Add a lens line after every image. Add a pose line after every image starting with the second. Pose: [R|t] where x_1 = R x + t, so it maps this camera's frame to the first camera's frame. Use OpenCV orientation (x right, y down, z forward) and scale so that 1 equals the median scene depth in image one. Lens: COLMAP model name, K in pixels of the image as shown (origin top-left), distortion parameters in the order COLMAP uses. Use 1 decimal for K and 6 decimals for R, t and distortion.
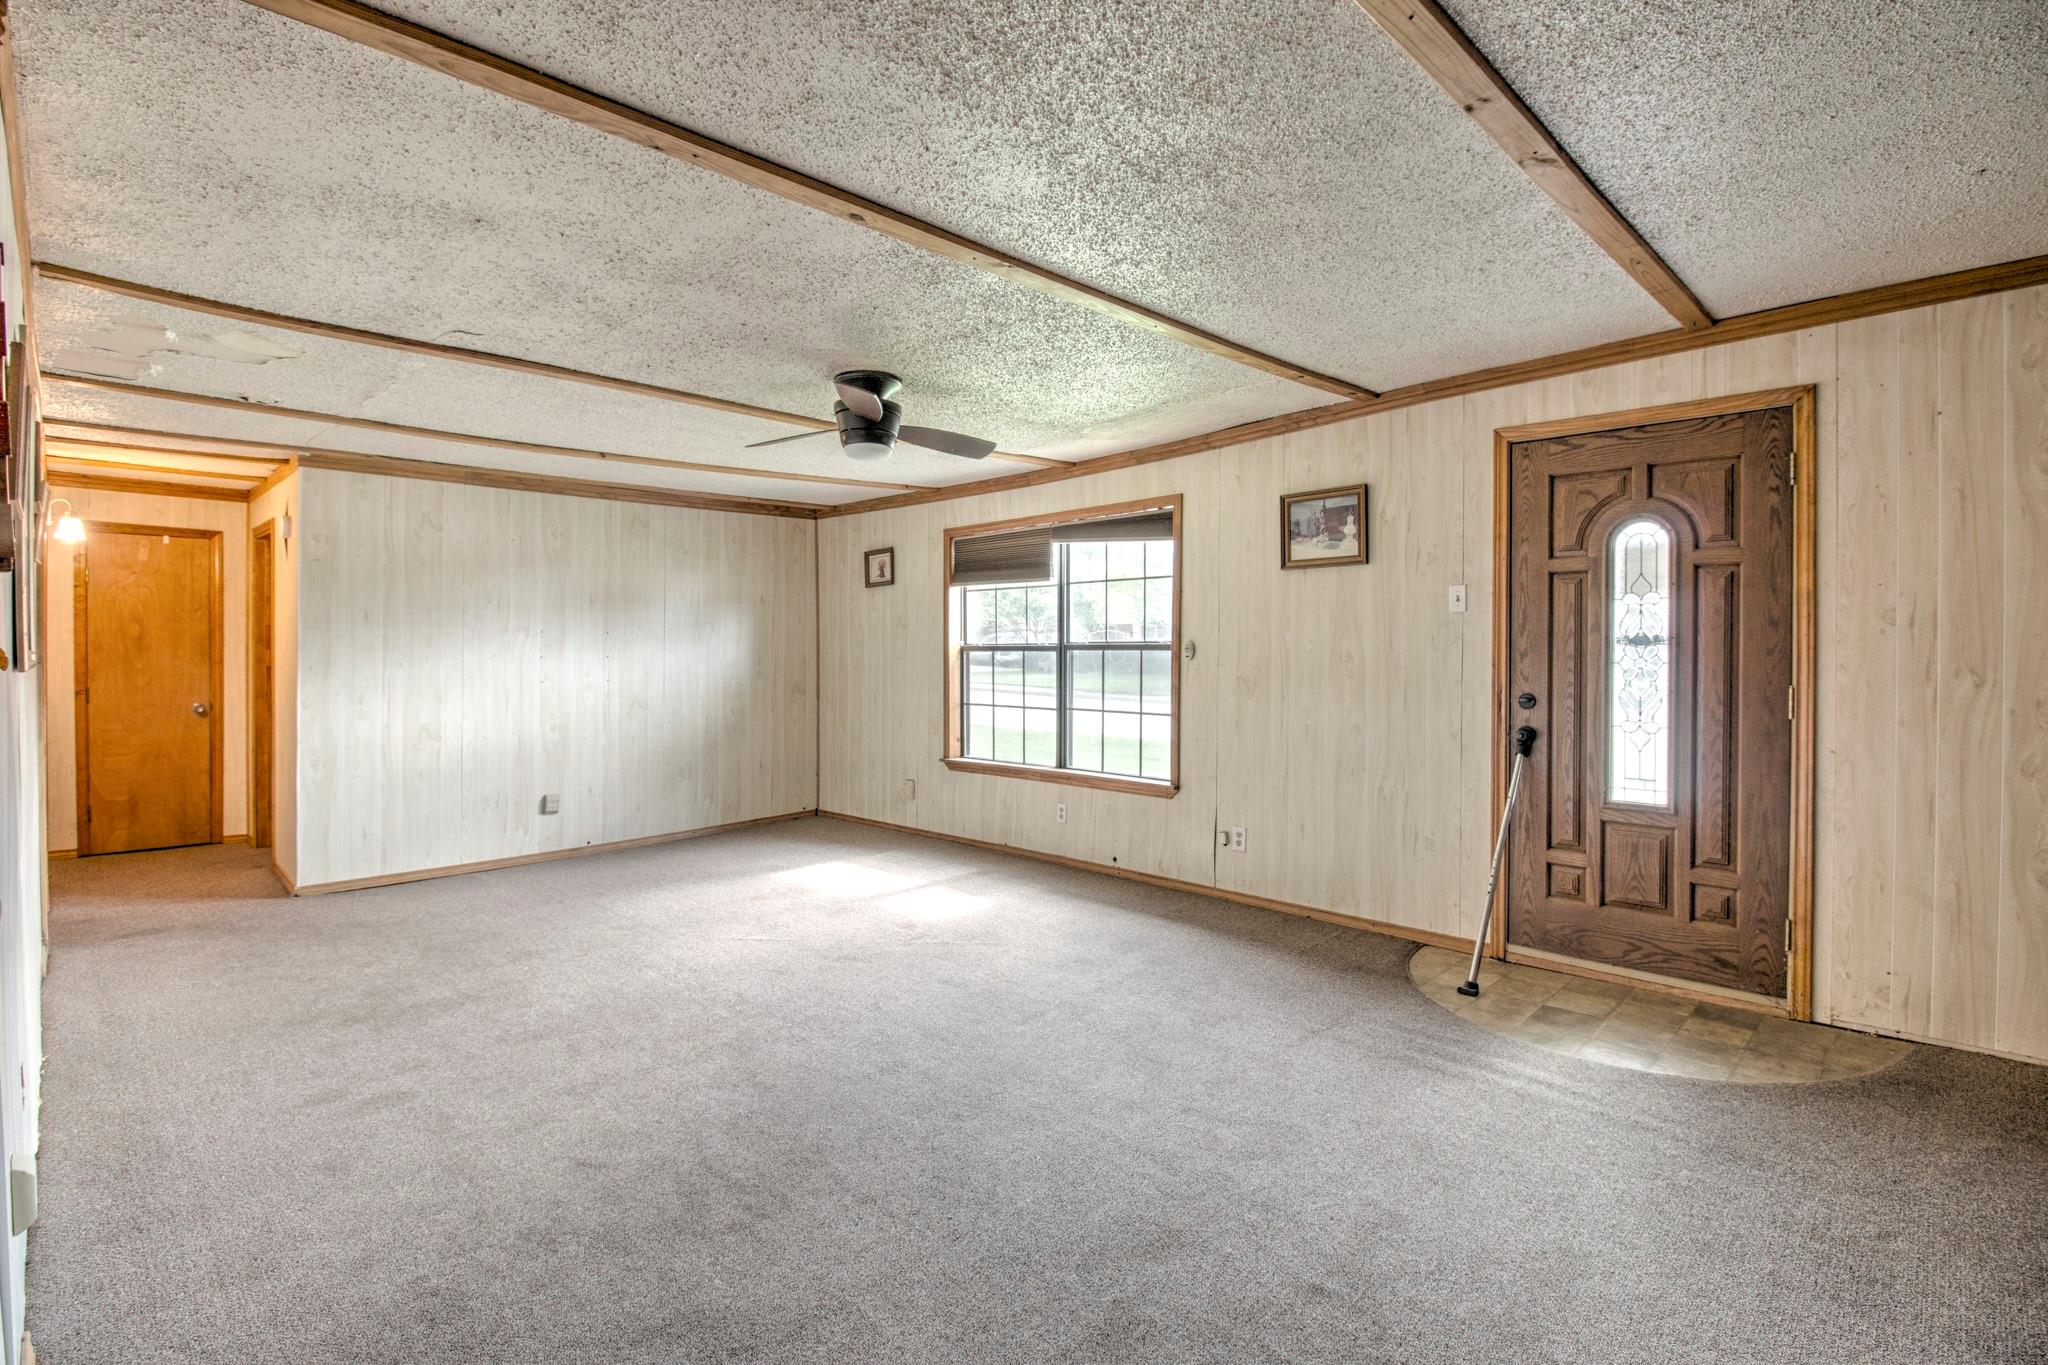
lens RADIAL K [[965.3, 0, 1029.9], [0, 965.3, 656.5], [0, 0, 1]] dist [-0.003695, -0.008618]
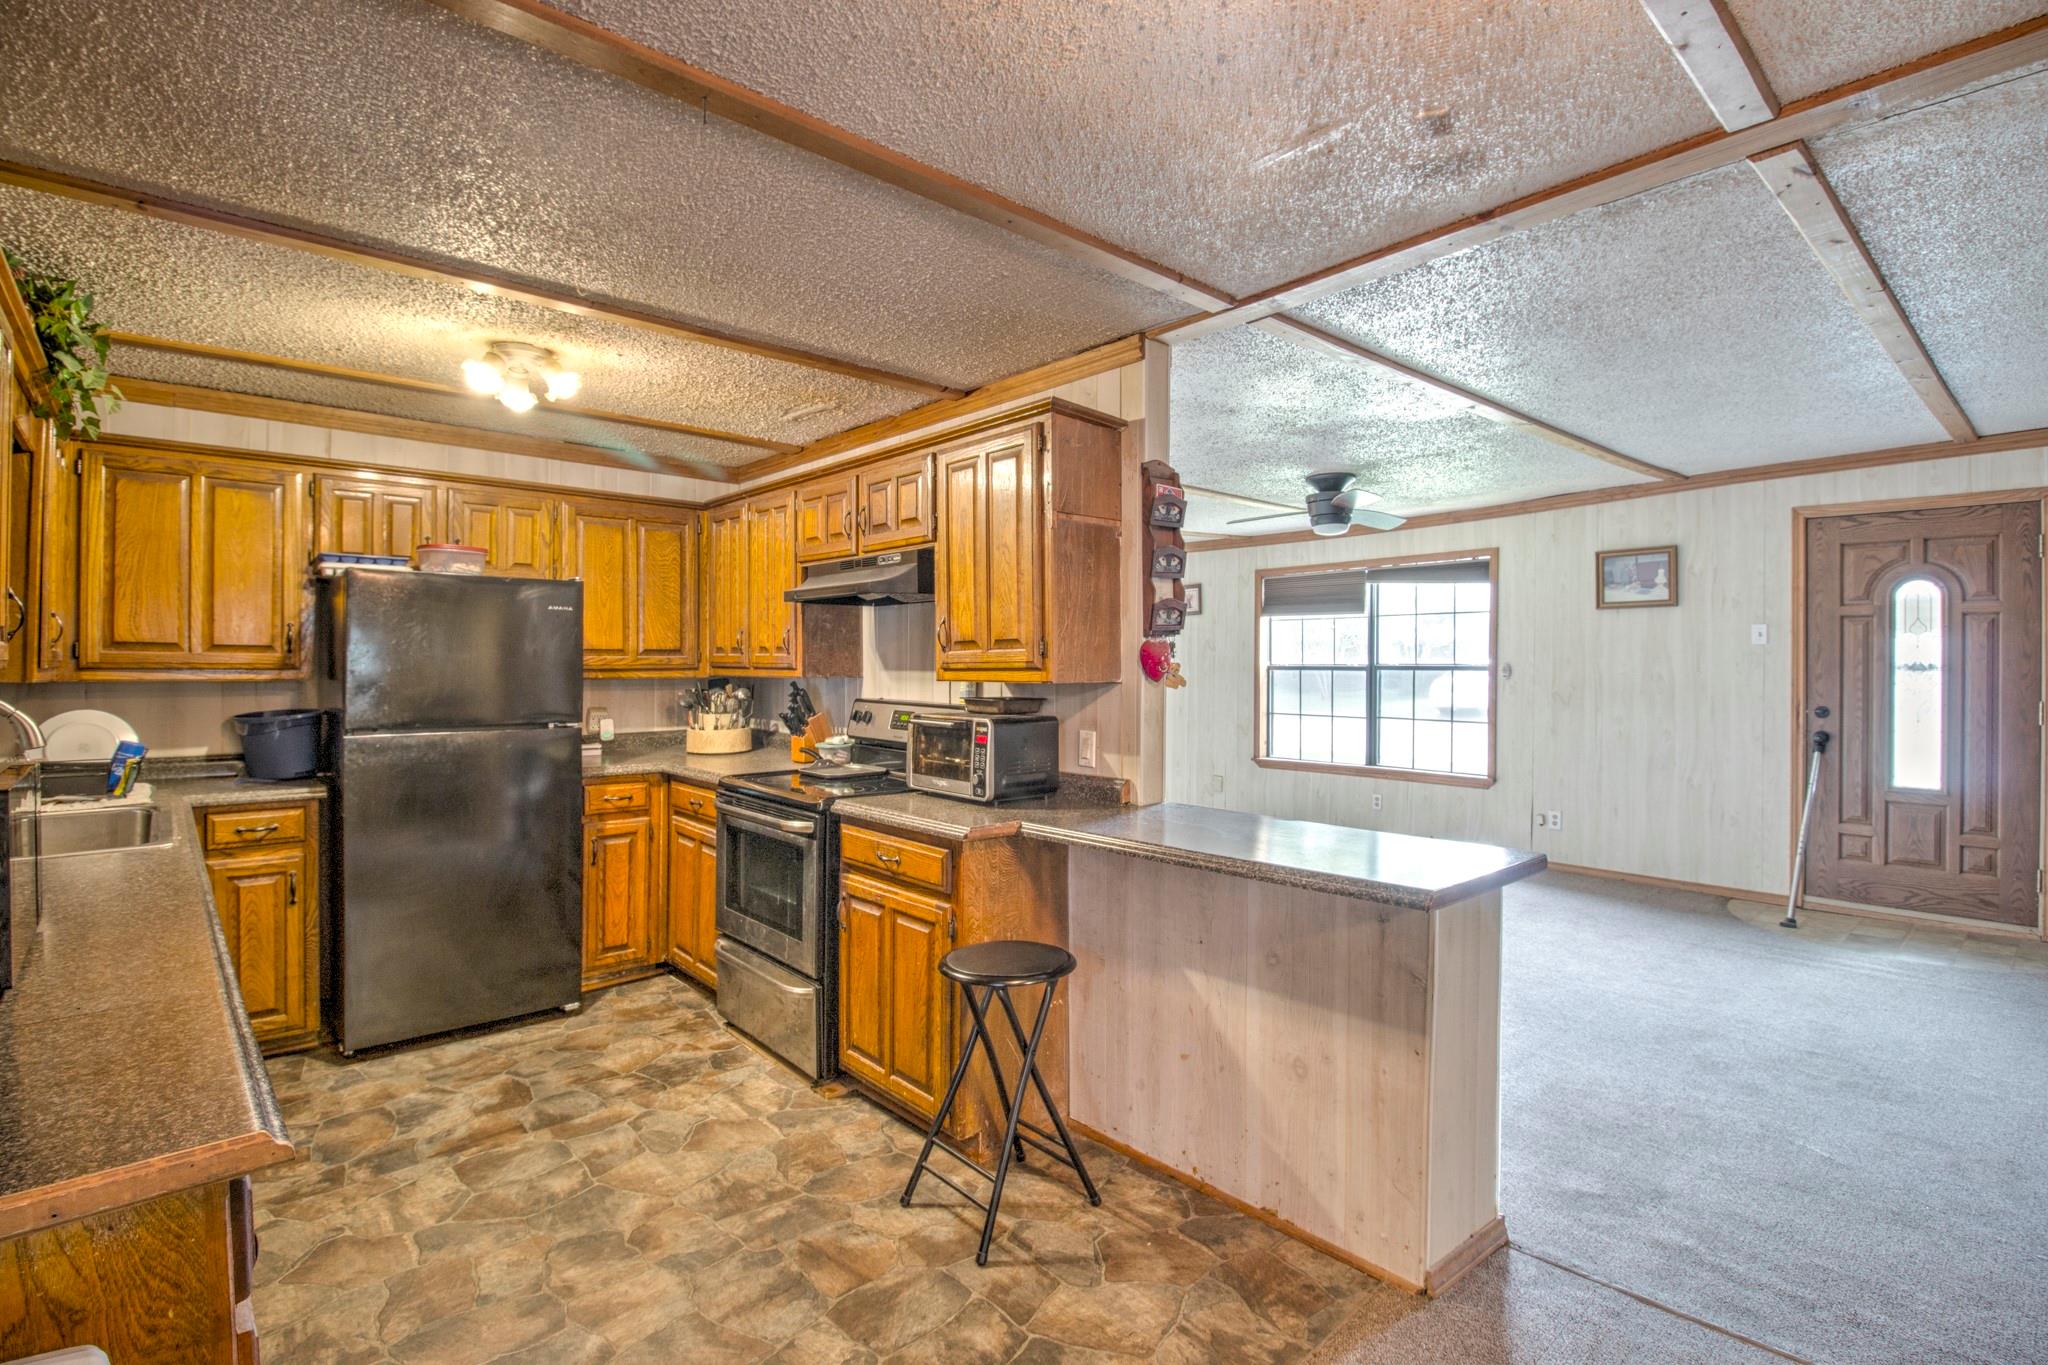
lens RADIAL K [[965.3, 0, 1037.8], [0, 965.3, 660.0], [0, 0, 1]] dist [-0.003695, -0.008618]
pose [[0.998478, 0.004039, -0.055007, -0.417261], [-0.004573, 0.999944, -0.009587, -0.006971], [0.054965, 0.009824, 0.998440, -0.326414]]
